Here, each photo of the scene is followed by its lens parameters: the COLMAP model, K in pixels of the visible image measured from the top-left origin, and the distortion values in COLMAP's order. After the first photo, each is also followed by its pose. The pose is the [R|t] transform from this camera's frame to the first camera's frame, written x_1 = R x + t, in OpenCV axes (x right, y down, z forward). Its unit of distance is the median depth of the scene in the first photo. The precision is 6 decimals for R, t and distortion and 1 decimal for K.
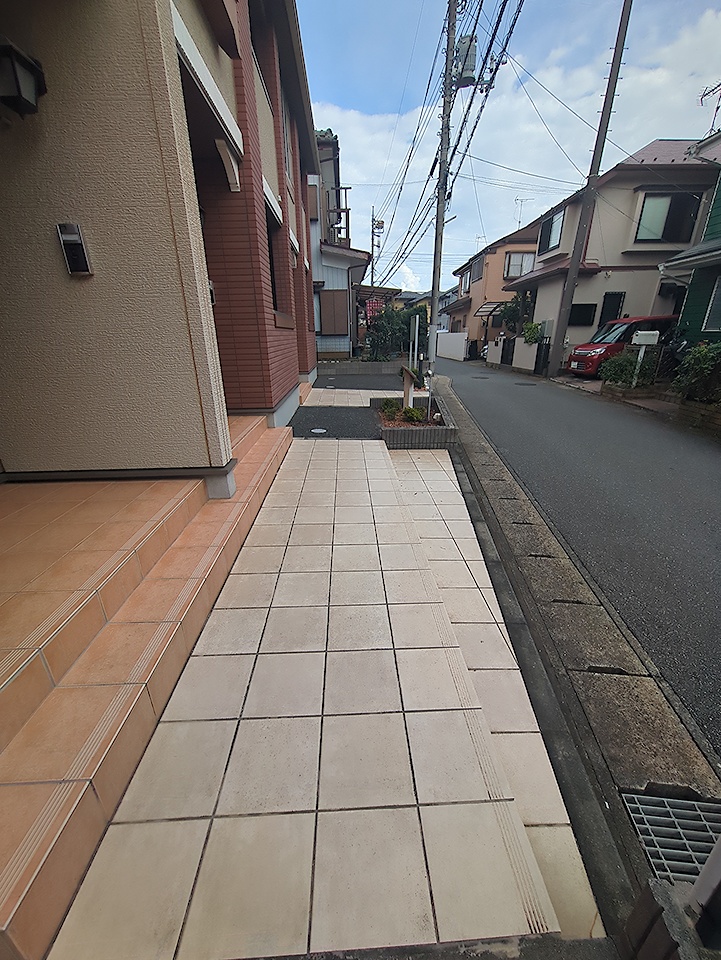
lens RADIAL K [[380.4, 0, 360.5], [0, 380.4, 480.0], [0, 0, 1]] dist [0.000853, 0.000282]
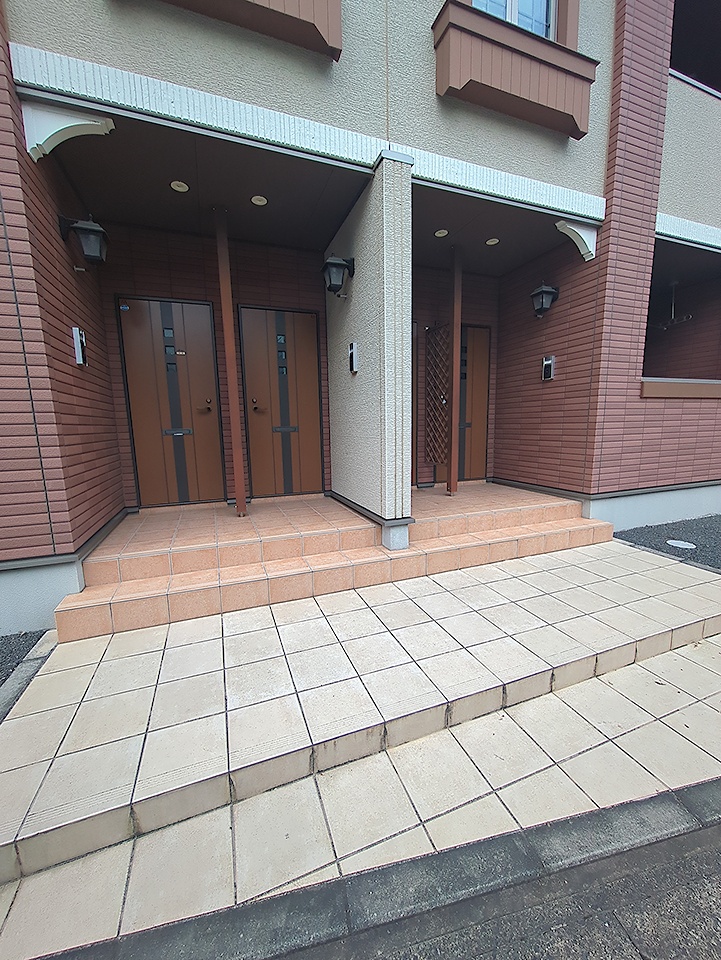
lens RADIAL K [[380.4, 0, 360.5], [0, 380.4, 480.0], [0, 0, 1]] dist [0.000853, 0.000282]
pose [[0.318264, 0.141525, -0.937379, 0.613737], [-0.327092, 0.944466, 0.031539, -0.146819], [0.889786, 0.296571, 0.346881, 0.491412]]
